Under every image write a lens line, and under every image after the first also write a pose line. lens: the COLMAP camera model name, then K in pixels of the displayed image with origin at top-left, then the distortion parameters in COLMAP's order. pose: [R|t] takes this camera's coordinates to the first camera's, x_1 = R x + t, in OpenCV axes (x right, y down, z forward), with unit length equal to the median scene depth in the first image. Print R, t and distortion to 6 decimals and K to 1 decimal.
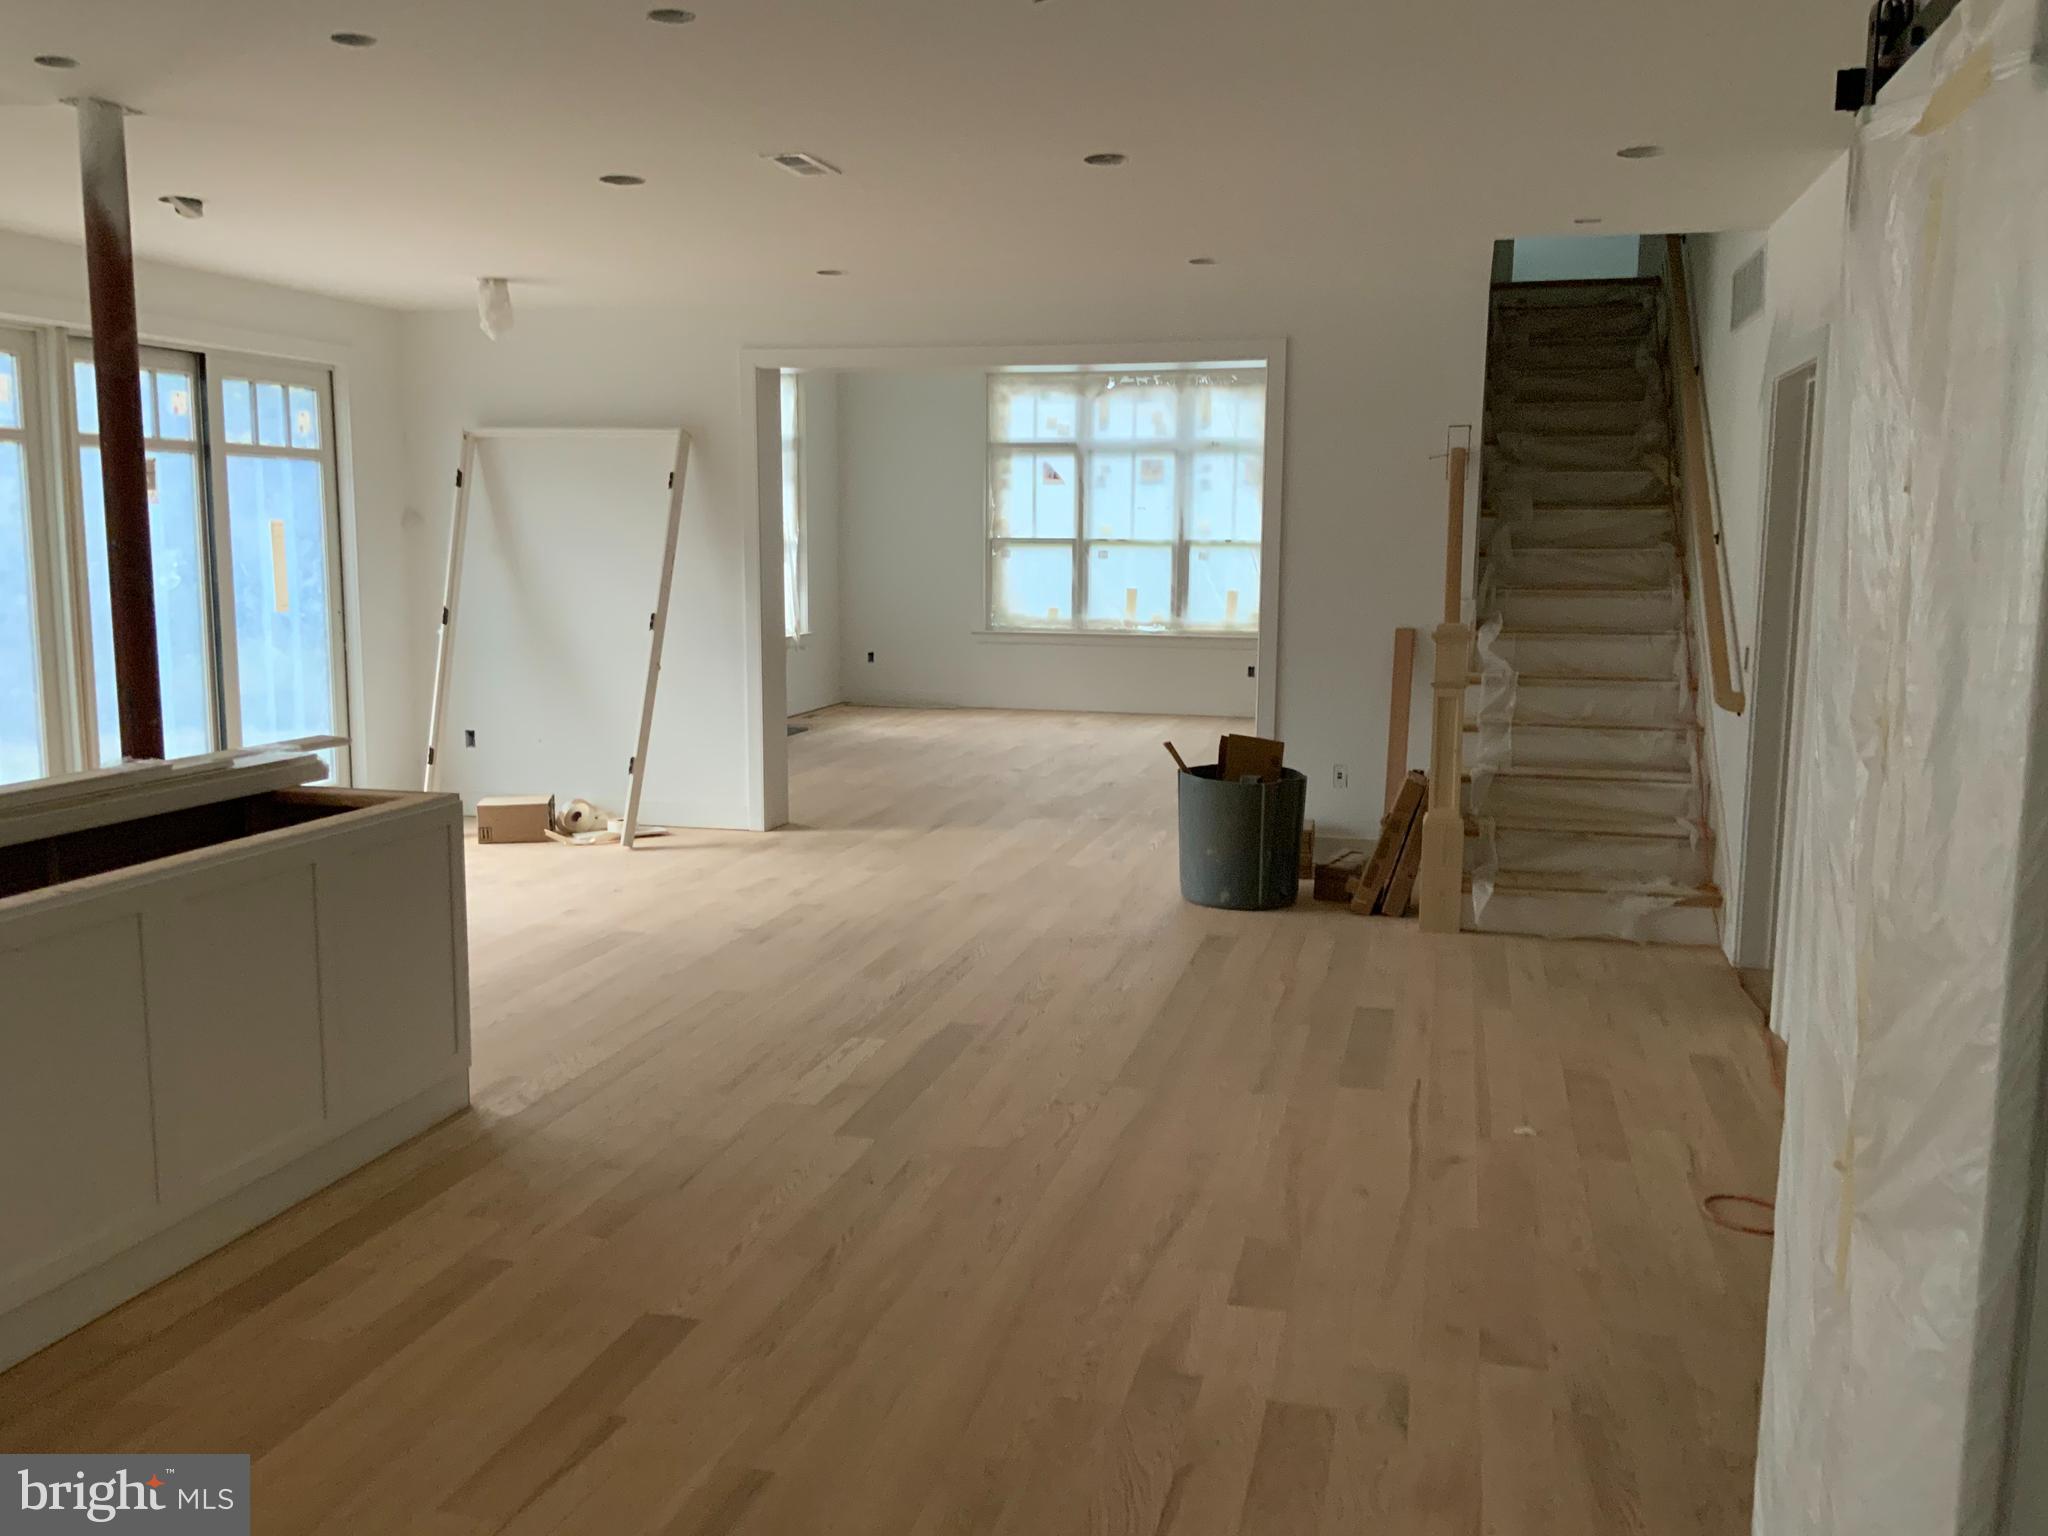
lens RADIAL K [[1751.9, 0, 1024.0], [0, 1751.9, 768.0], [0, 0, 1]] dist [0.004776, 0.001723]
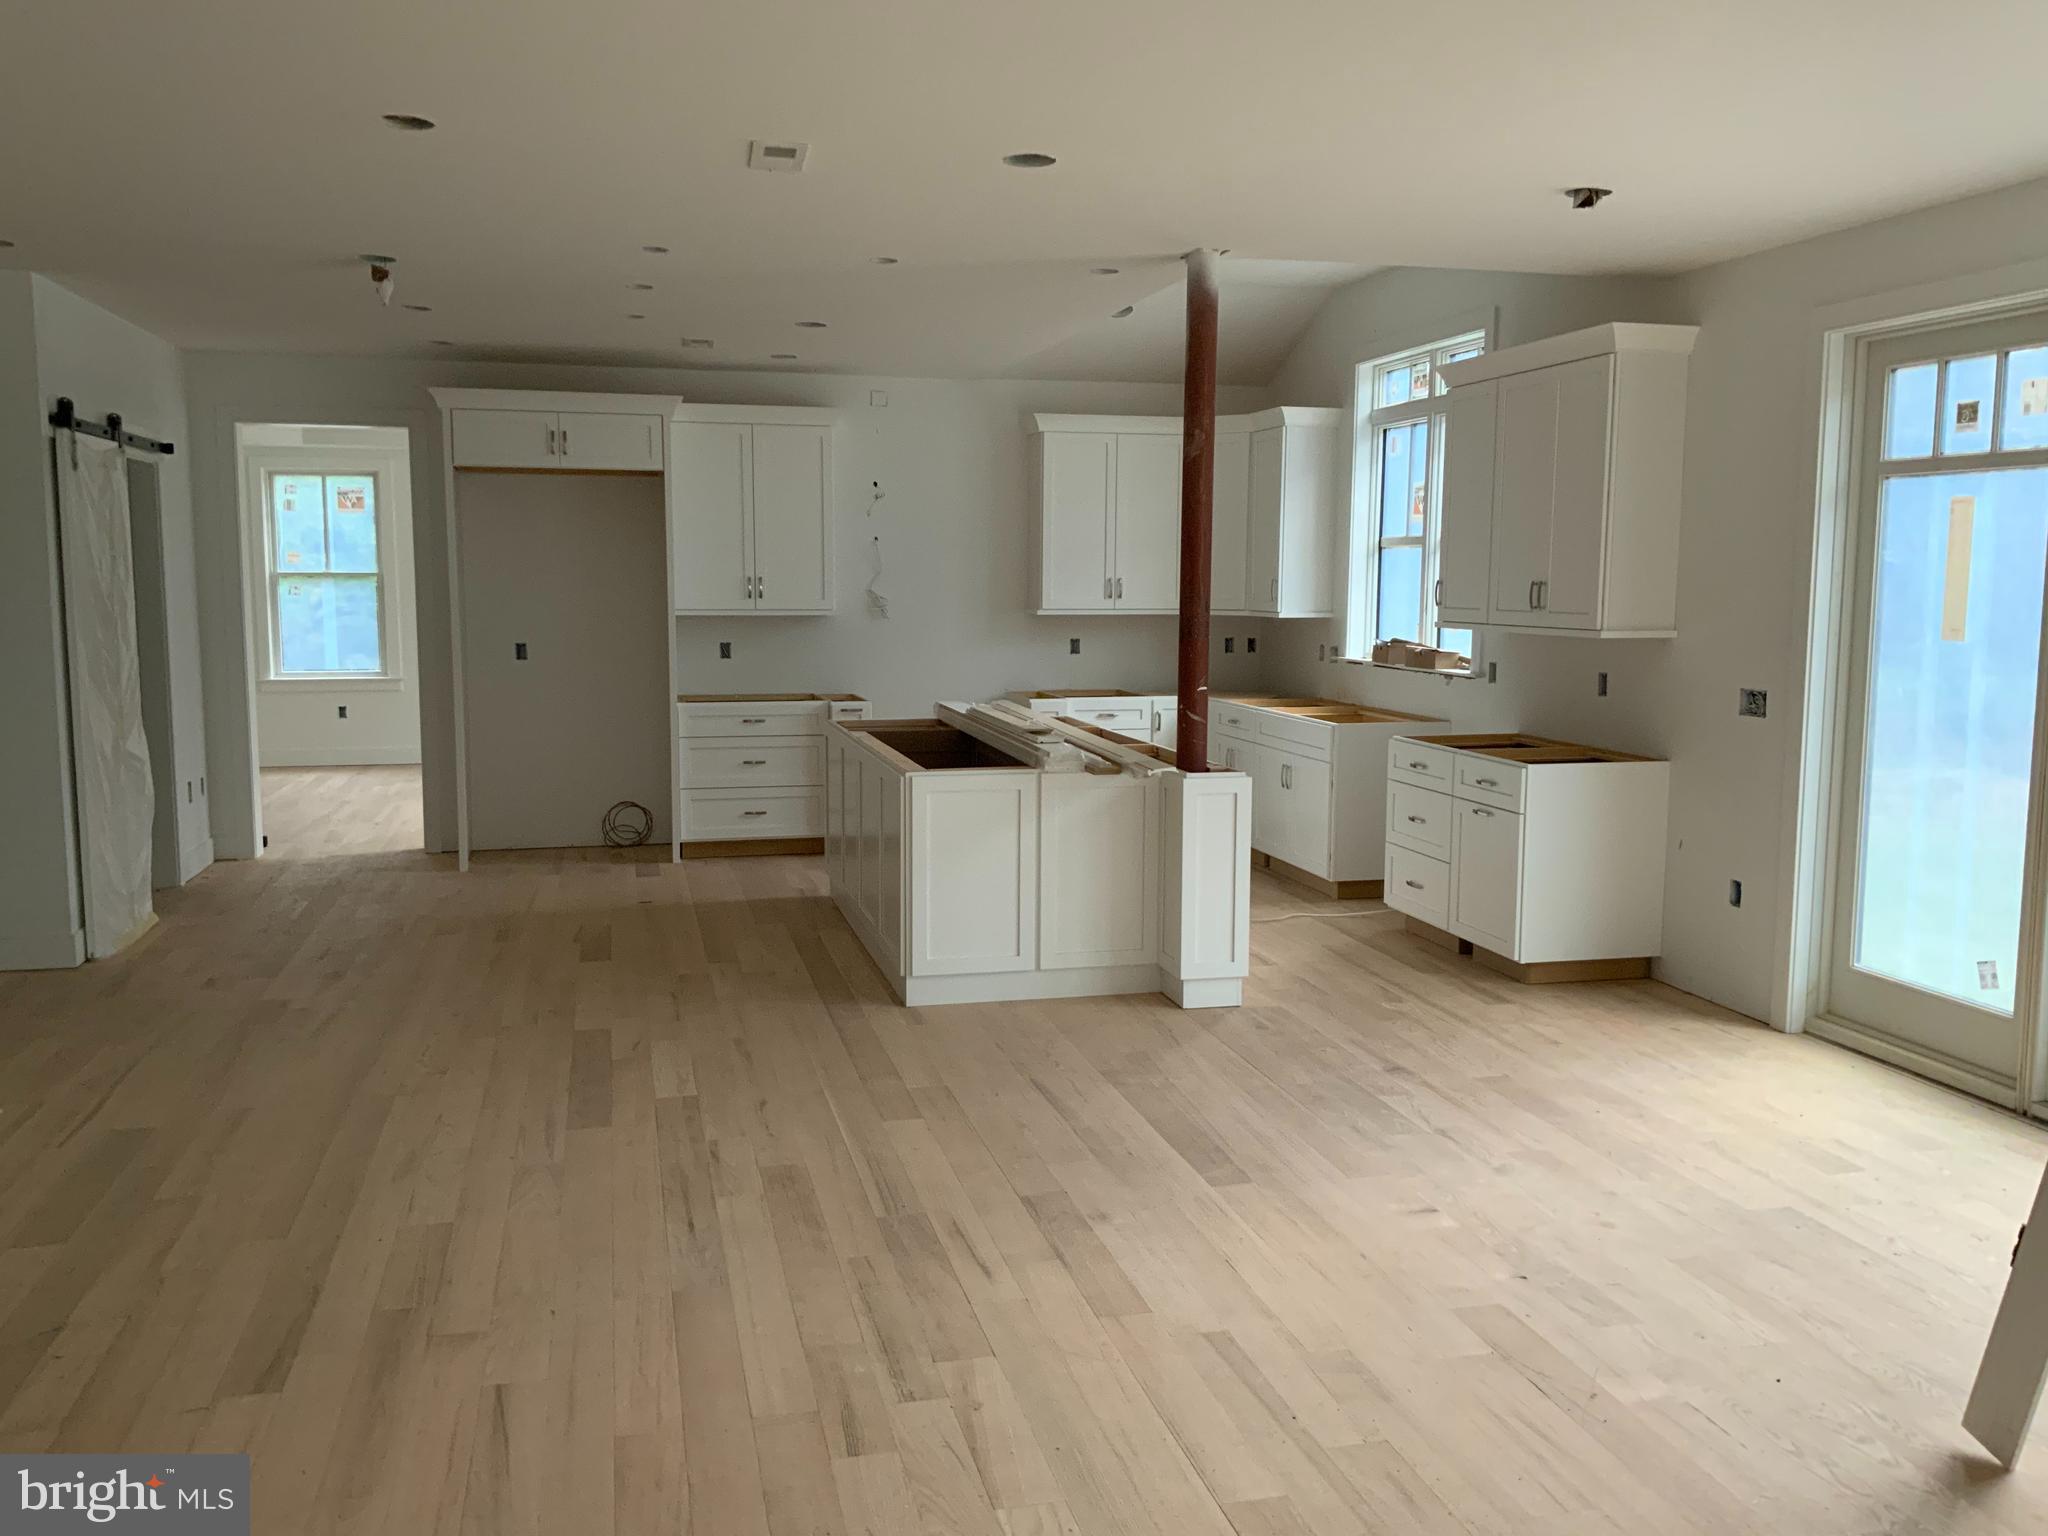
lens RADIAL K [[1681.0, 0, 1024.0], [0, 1681.0, 768.0], [0, 0, 1]] dist [-0.133831, -0.000898]
pose [[-0.880267, 0.025491, -0.473793, 0.144131], [-0.095523, 0.968590, 0.229584, -0.207232], [0.464764, 0.247353, -0.850183, 1.590795]]
